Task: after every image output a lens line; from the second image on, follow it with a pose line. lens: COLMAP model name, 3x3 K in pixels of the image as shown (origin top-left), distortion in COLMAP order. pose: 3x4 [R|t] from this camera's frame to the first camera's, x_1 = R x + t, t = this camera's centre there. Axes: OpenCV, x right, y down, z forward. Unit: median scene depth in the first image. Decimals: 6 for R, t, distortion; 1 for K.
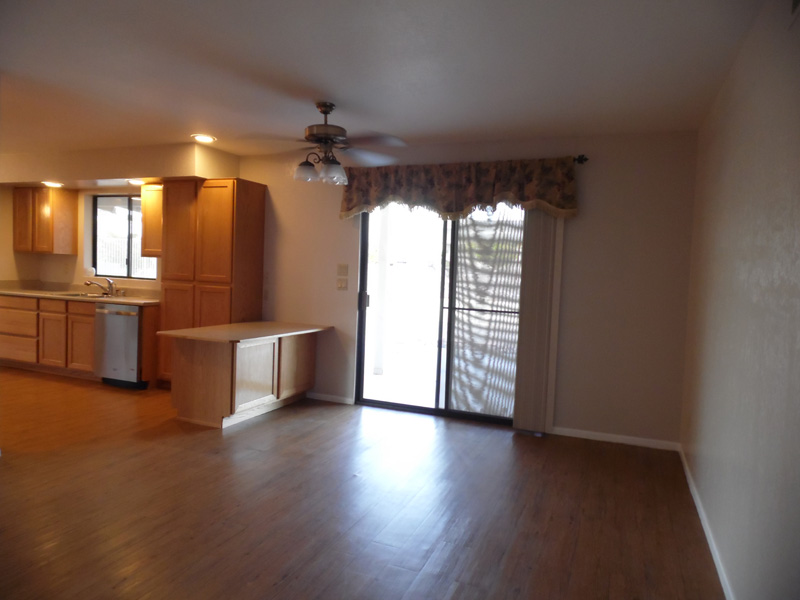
lens RADIAL K [[534.7, 0, 403.5], [0, 534.7, 298.6], [0, 0, 1]] dist [0.006938, -0.000690]
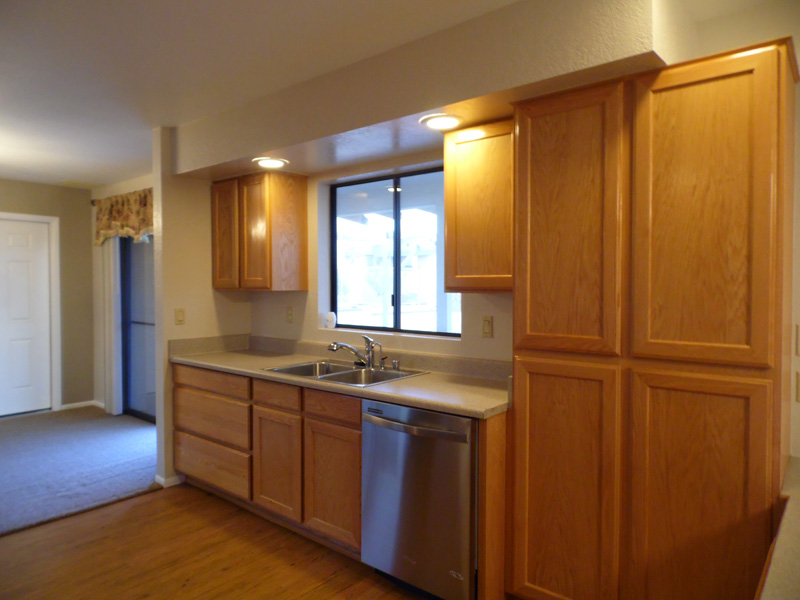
lens RADIAL K [[534.7, 0, 403.5], [0, 534.7, 298.6], [0, 0, 1]] dist [0.006938, -0.000690]
pose [[0.953035, -0.034906, -0.300840, -0.373012], [0.024967, 0.999010, -0.036820, -0.054505], [0.301828, 0.027580, 0.952963, 0.536312]]
